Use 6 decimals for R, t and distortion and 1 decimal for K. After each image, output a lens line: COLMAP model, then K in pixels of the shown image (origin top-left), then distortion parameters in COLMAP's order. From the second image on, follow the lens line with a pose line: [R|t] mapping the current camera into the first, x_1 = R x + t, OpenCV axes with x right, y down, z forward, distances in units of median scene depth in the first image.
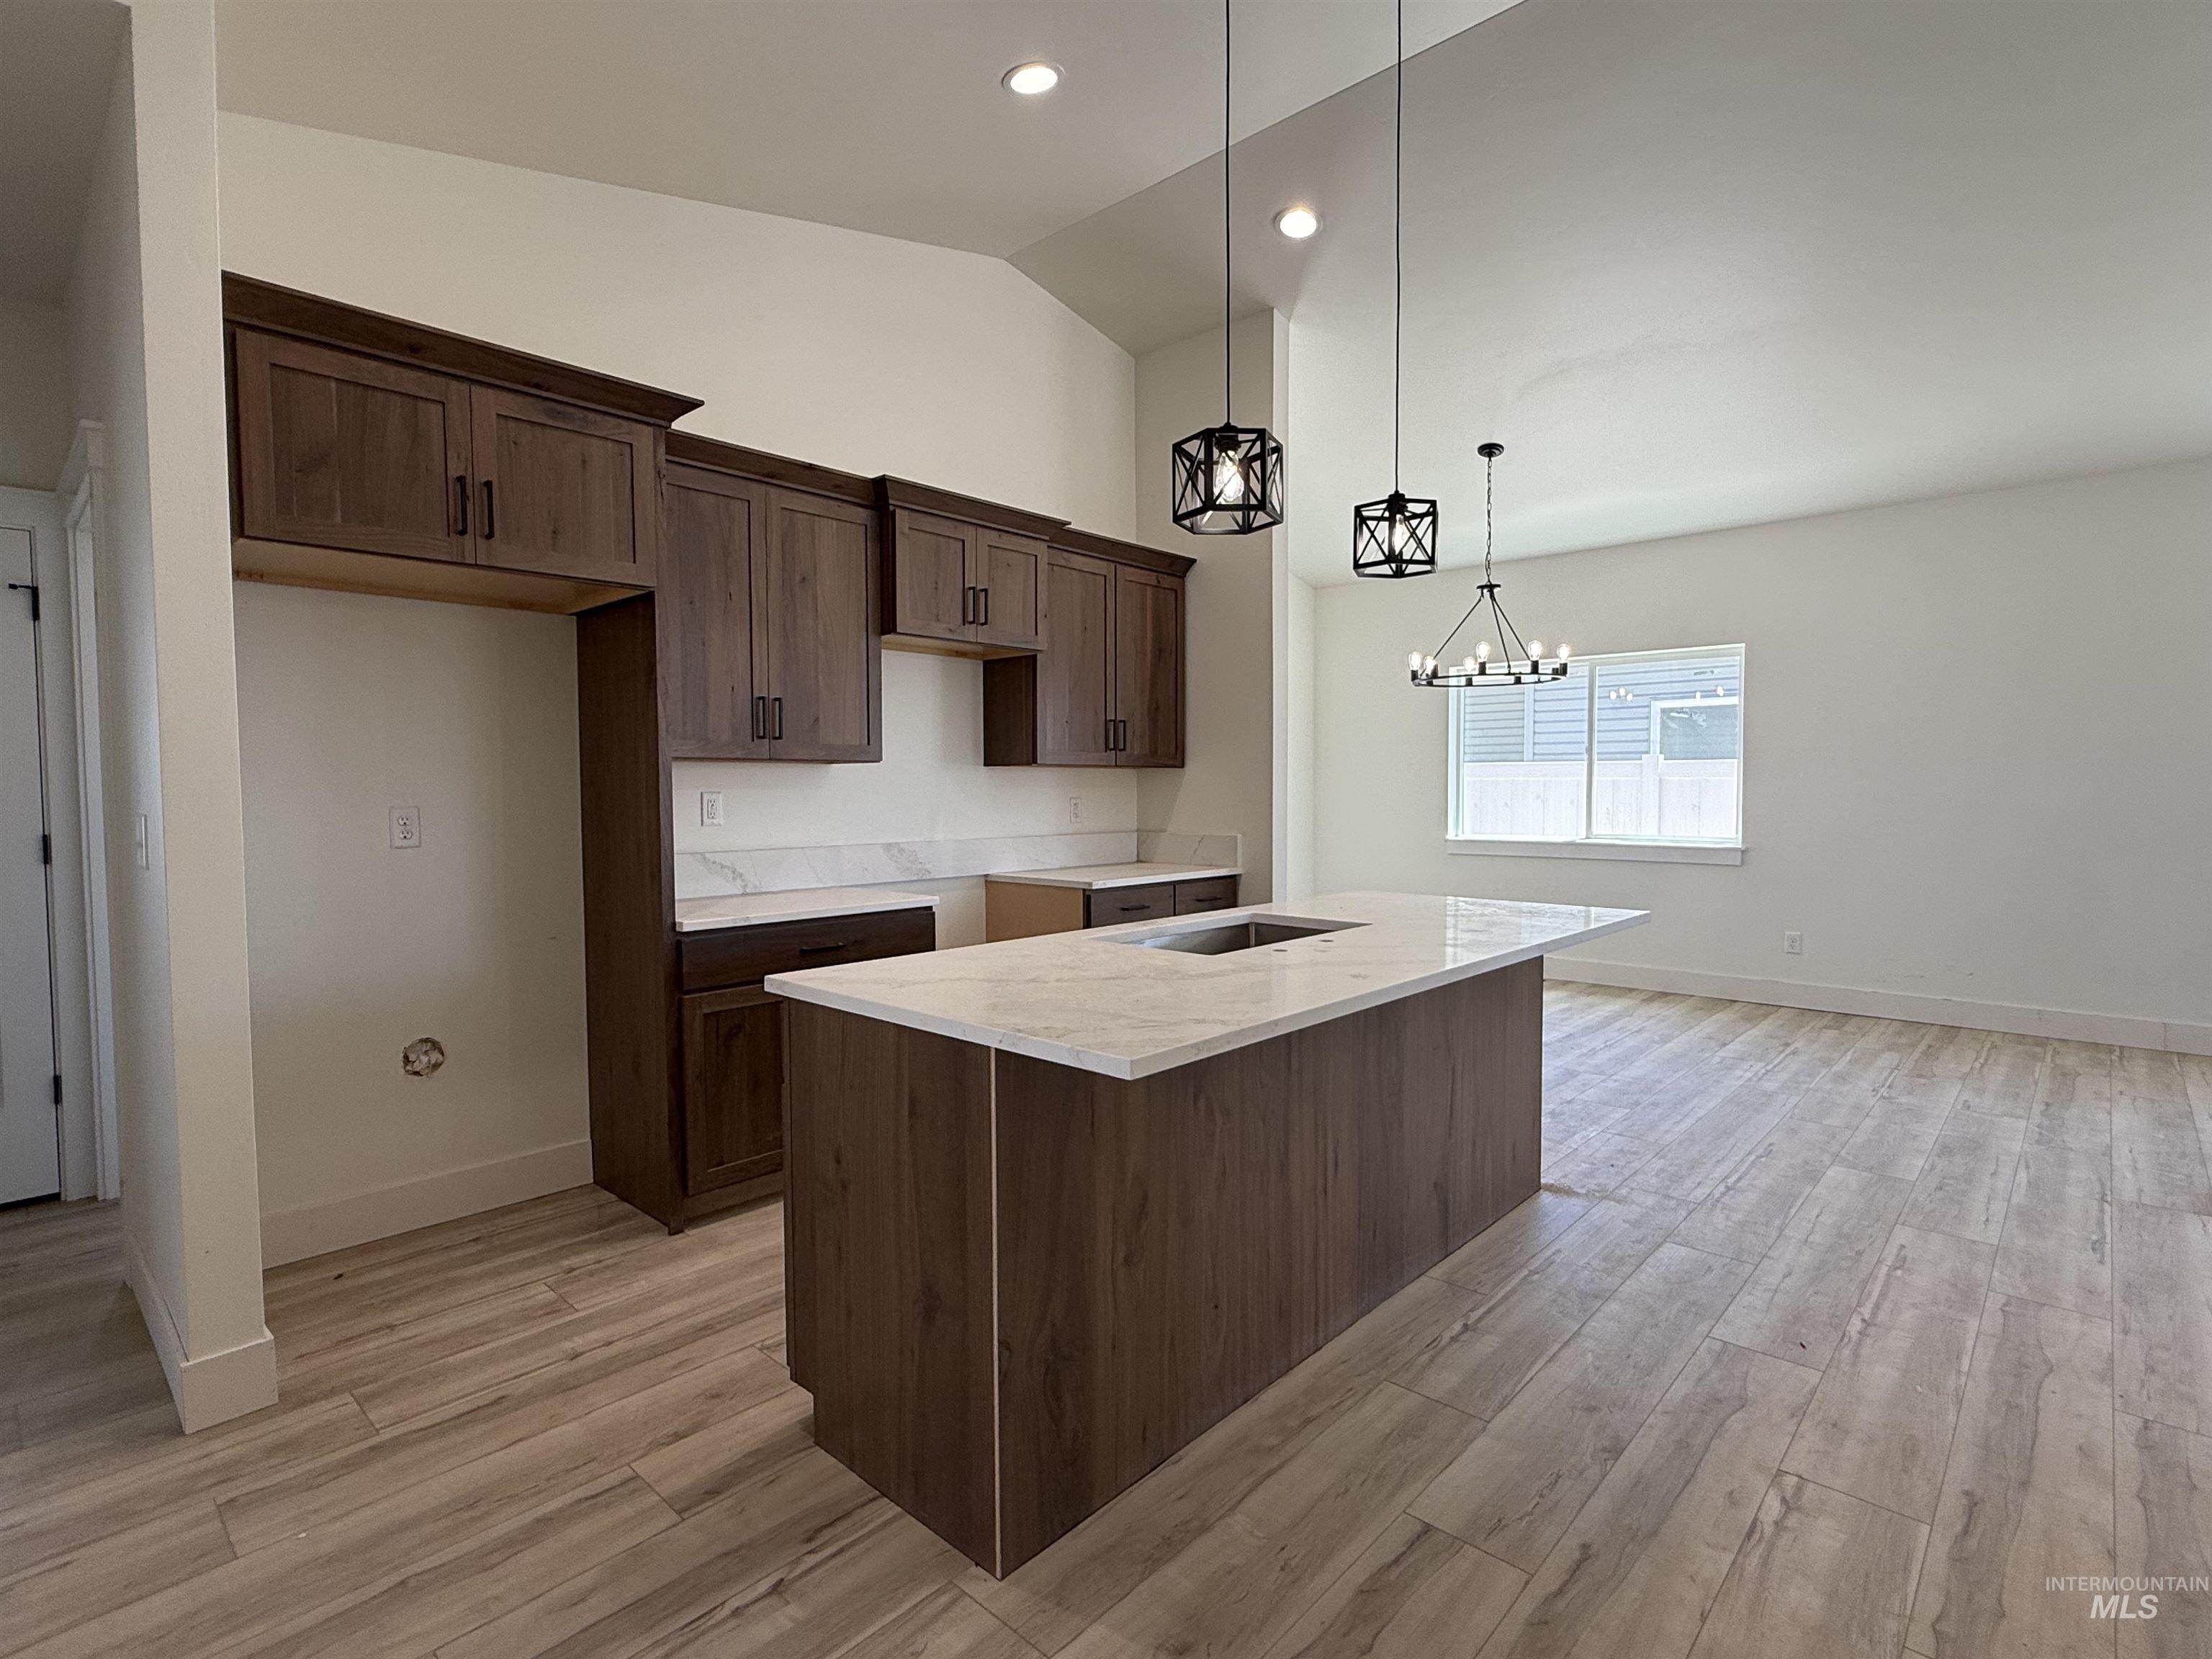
lens RADIAL K [[1086.2, 0, 1111.7], [0, 1086.2, 819.8], [0, 0, 1]] dist [0.001925, 0.001097]
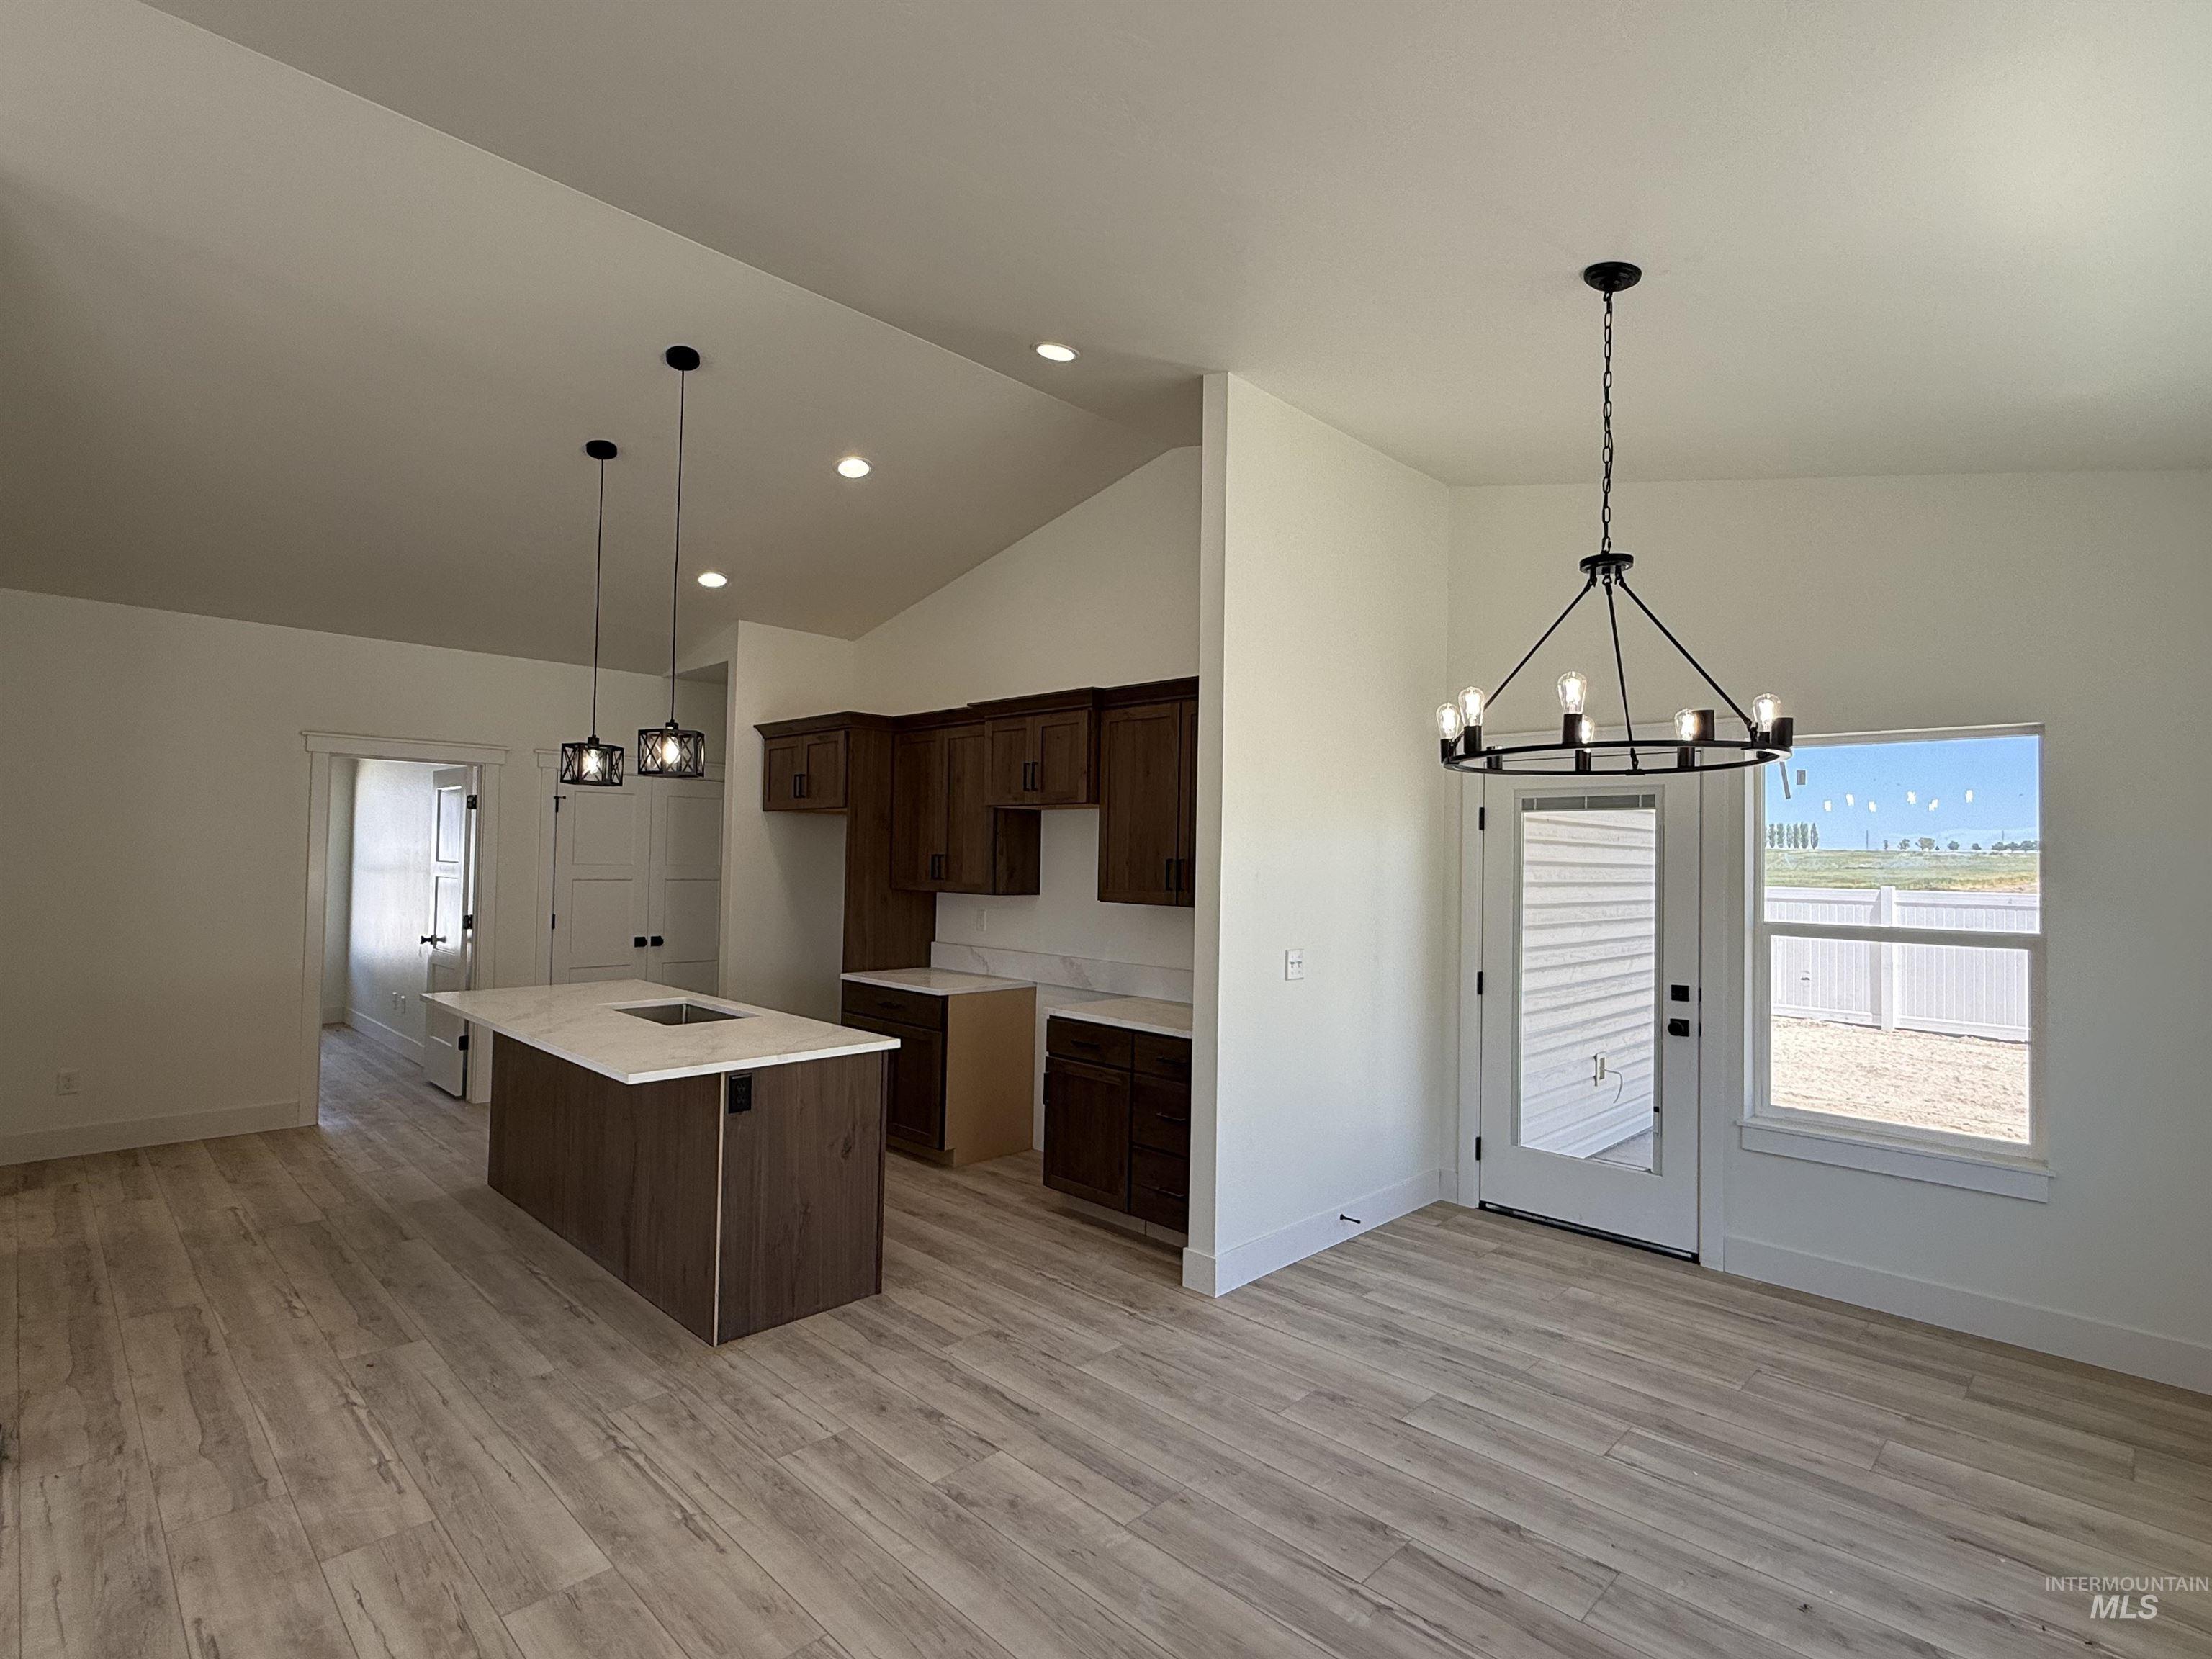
lens RADIAL K [[1086.2, 0, 1113.0], [0, 1086.2, 840.3], [0, 0, 1]] dist [0.001925, 0.001097]
pose [[-0.037608, -0.010285, -0.999240, 1.749791], [-0.047475, 0.998836, -0.008494, -0.174844], [0.998164, 0.047120, -0.038052, 1.738611]]
